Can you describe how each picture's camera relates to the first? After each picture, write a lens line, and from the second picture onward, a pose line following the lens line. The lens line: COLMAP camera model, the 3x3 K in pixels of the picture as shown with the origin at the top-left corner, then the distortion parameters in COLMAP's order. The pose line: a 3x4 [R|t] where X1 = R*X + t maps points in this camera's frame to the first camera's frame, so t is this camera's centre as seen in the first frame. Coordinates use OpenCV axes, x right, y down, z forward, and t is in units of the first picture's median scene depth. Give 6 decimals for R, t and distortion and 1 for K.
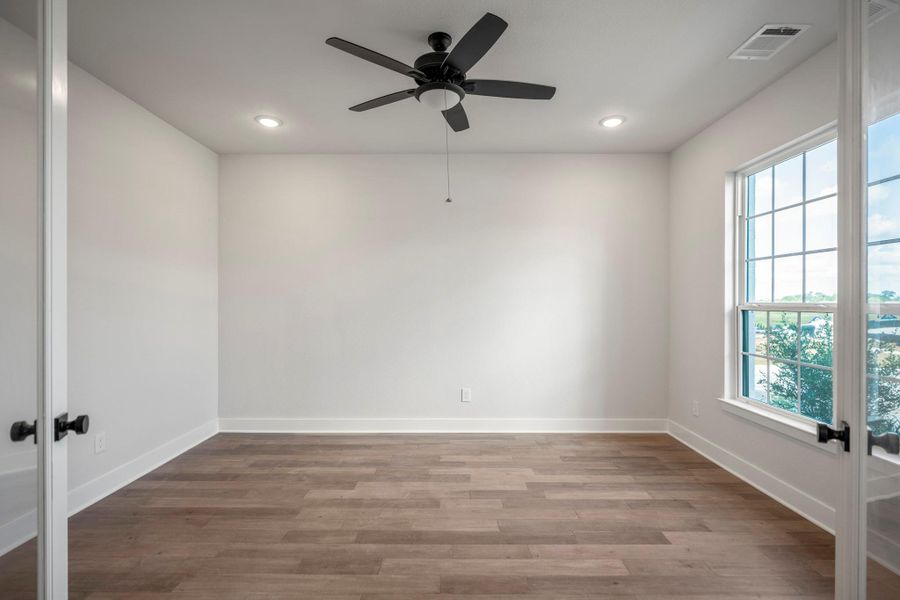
lens RADIAL K [[418.6, 0, 450.5], [0, 418.6, 301.7], [0, 0, 1]] dist [-0.016918, 0.001130]
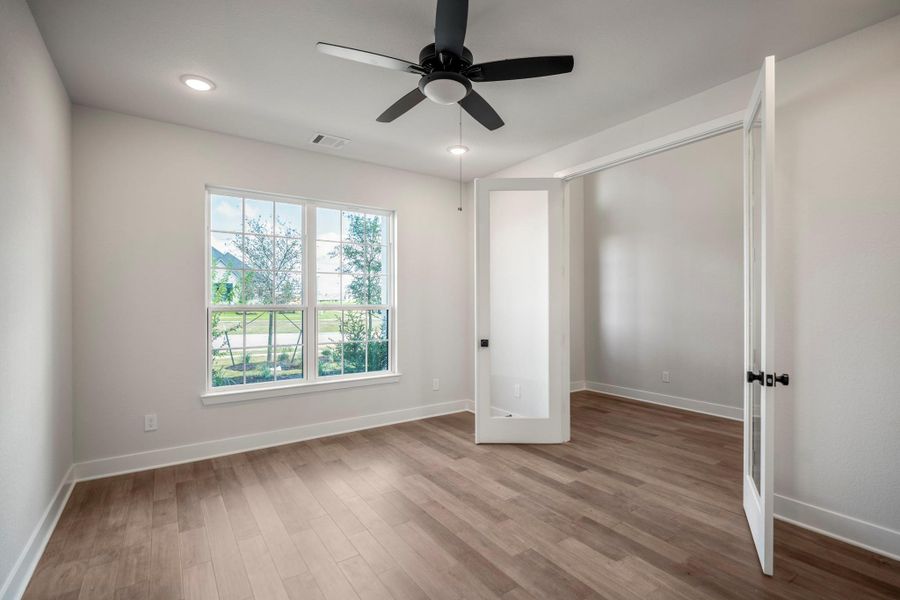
lens RADIAL K [[418.6, 0, 448.7], [0, 418.6, 303.8], [0, 0, 1]] dist [-0.016918, 0.001130]
pose [[-0.577430, -0.003184, 0.816434, -0.862619], [0.002575, 0.999980, 0.005721, -0.009392], [-0.816436, 0.005406, -0.577410, 1.641320]]
